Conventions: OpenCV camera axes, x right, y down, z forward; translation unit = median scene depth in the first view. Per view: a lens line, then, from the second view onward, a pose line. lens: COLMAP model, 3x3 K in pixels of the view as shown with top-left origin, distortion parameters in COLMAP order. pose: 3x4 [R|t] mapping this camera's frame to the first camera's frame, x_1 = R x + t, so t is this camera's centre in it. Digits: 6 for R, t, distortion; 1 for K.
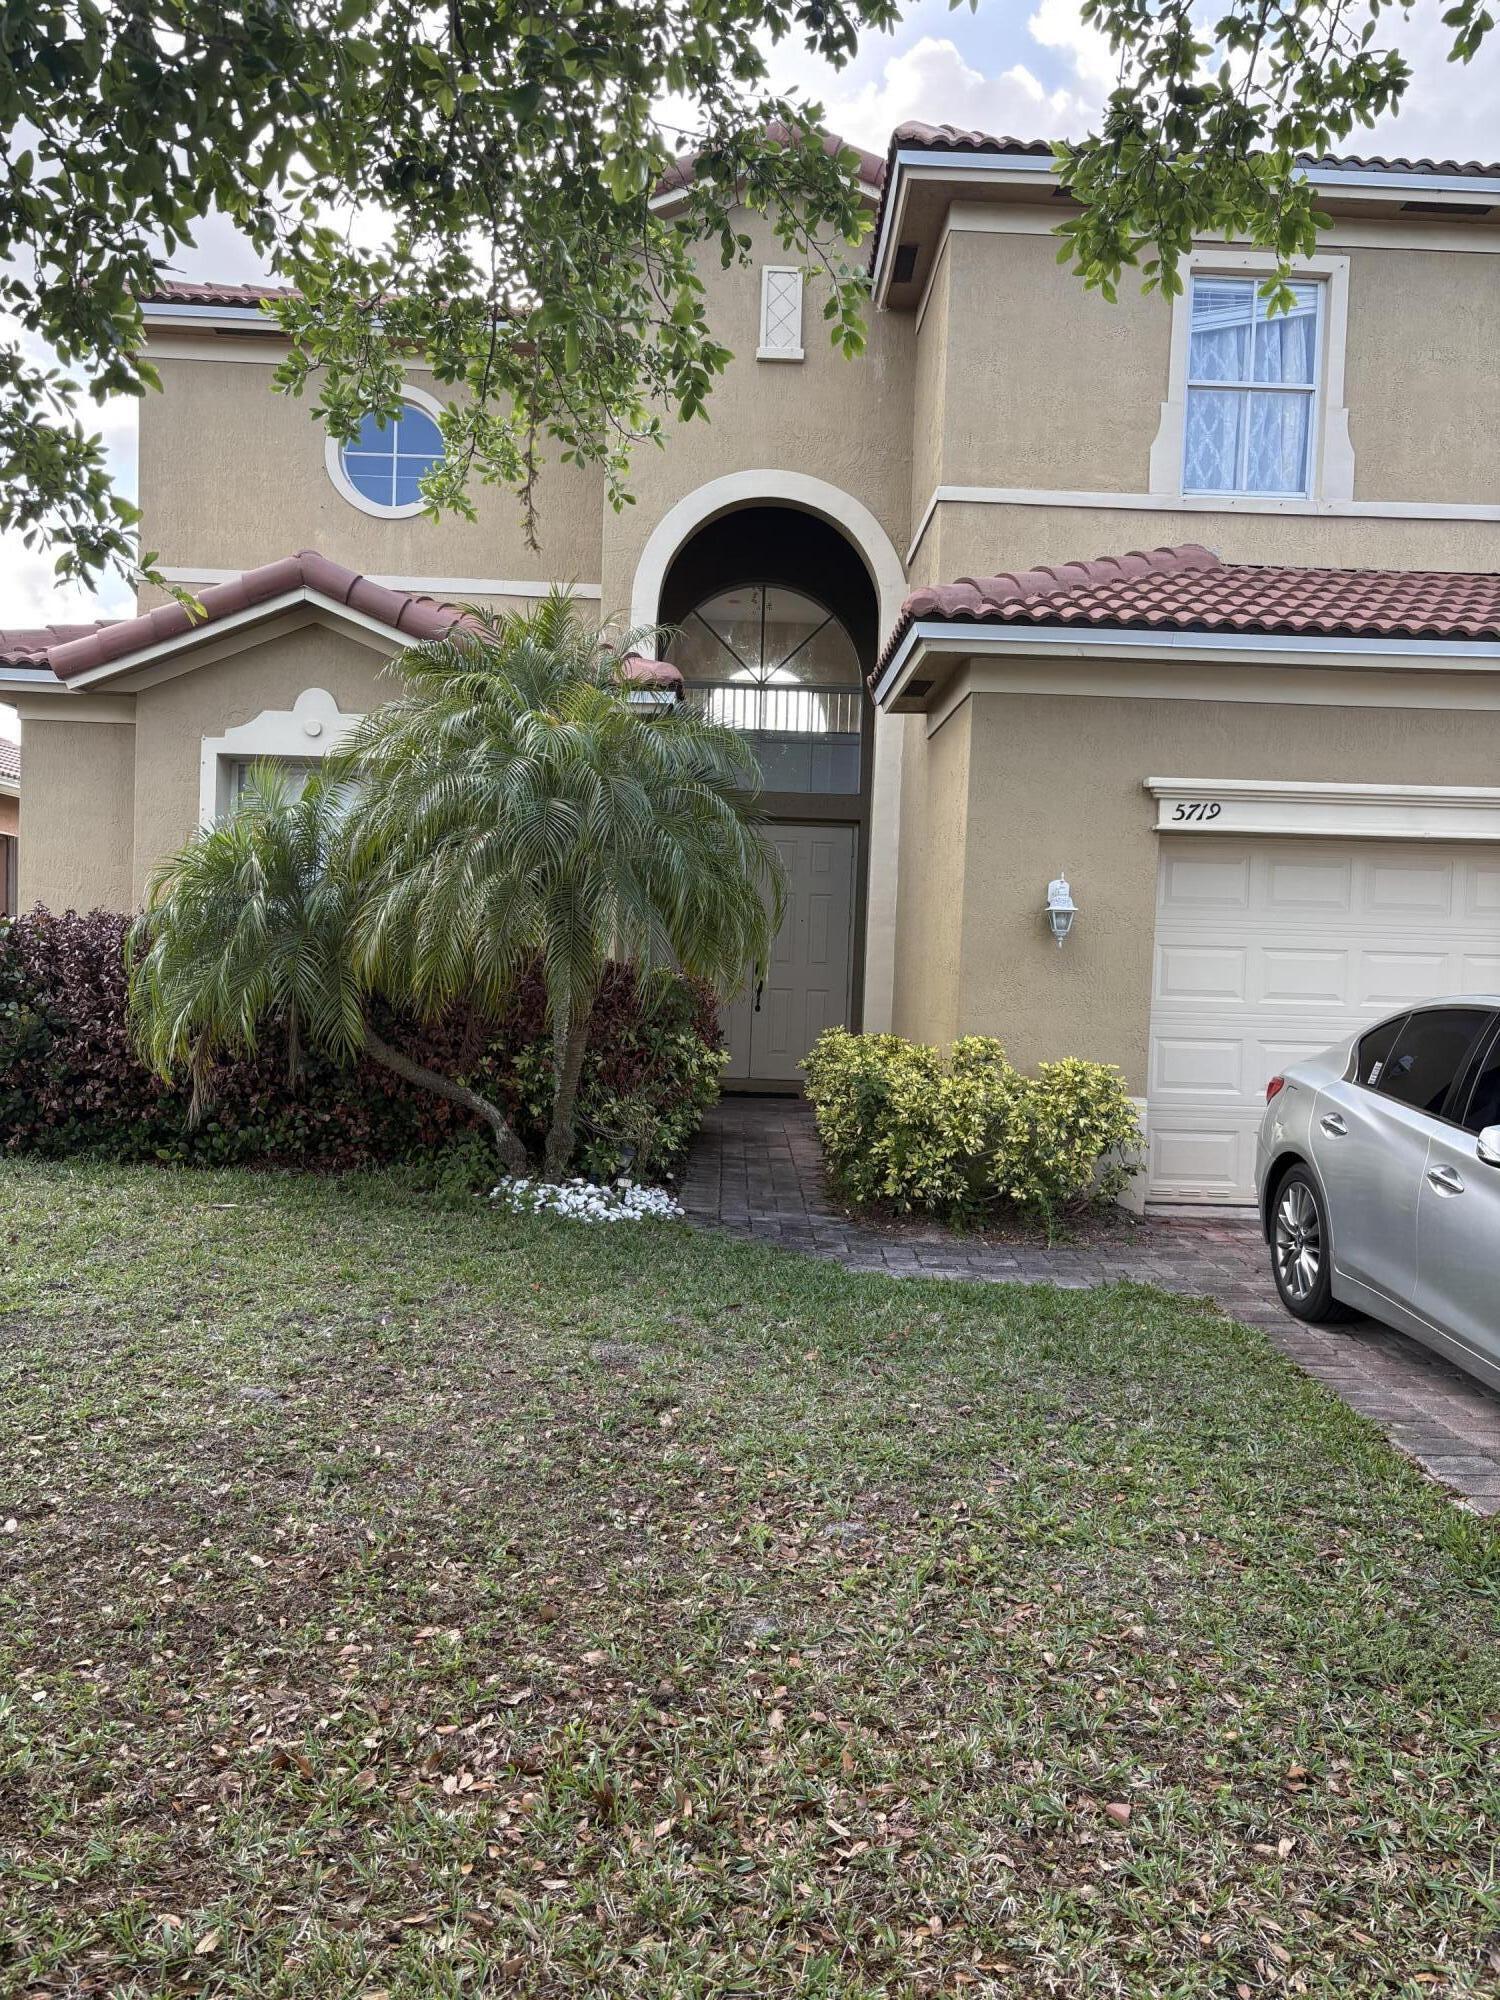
lens RADIAL K [[1513.5, 0, 744.3], [0, 1513.5, 1018.6], [0, 0, 1]] dist [0.037306, -0.035589]
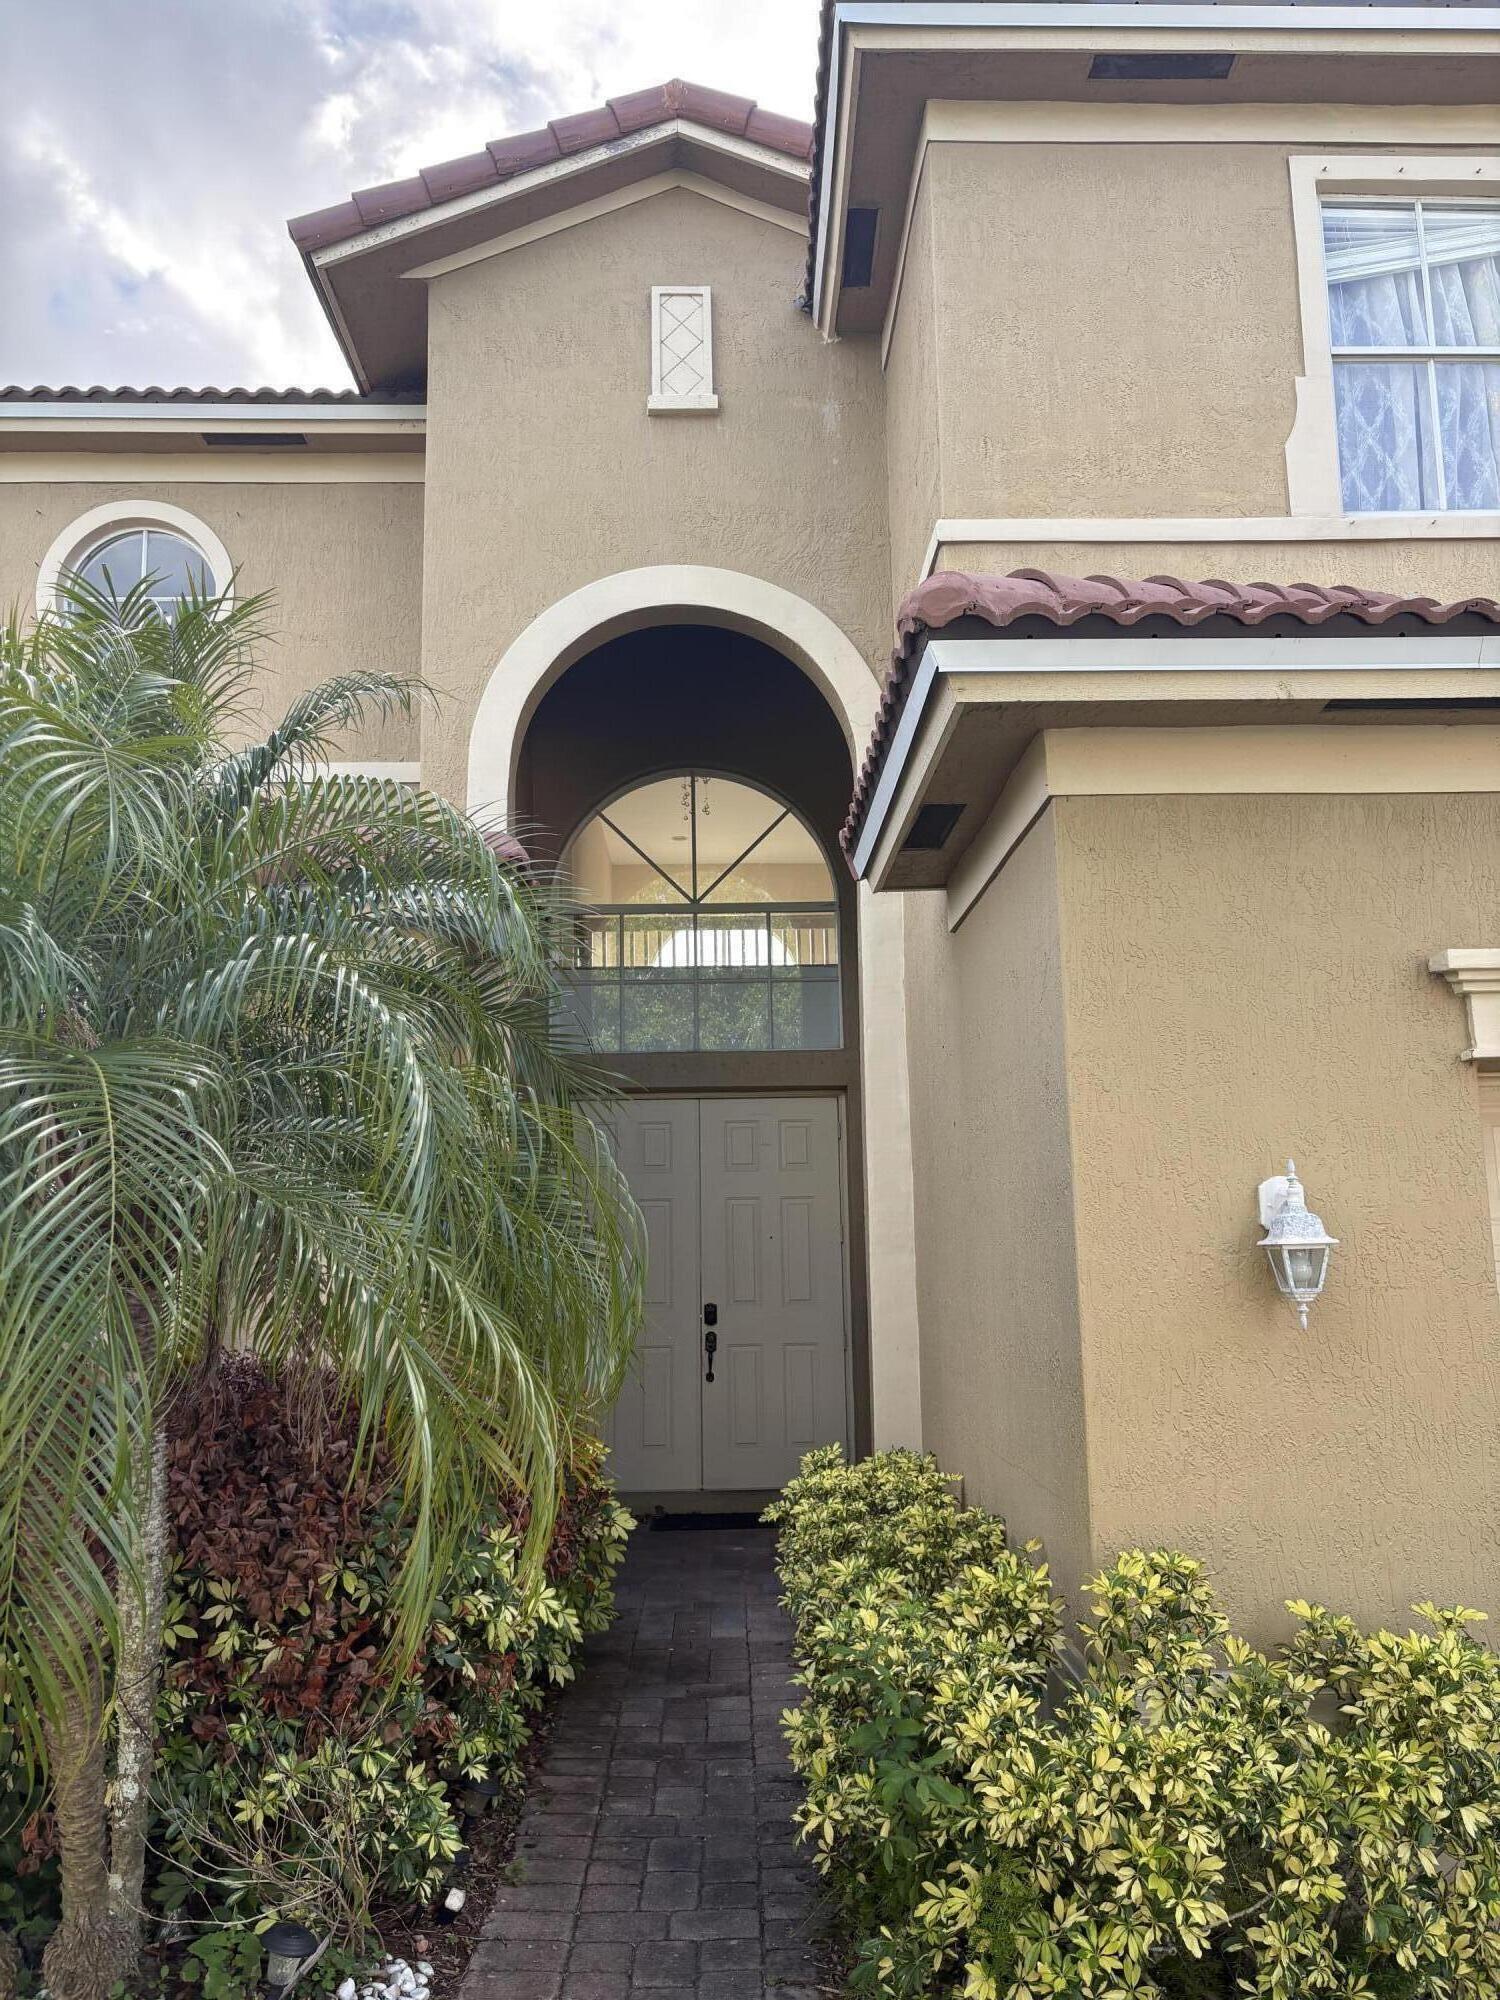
lens RADIAL K [[1513.5, 0, 745.2], [0, 1513.5, 997.7], [0, 0, 1]] dist [0.037306, -0.035589]
pose [[0.998815, -0.047768, 0.009369, 0.038526], [0.048676, 0.978578, -0.200039, -0.052608], [0.000387, 0.200258, 0.979743, 0.470668]]
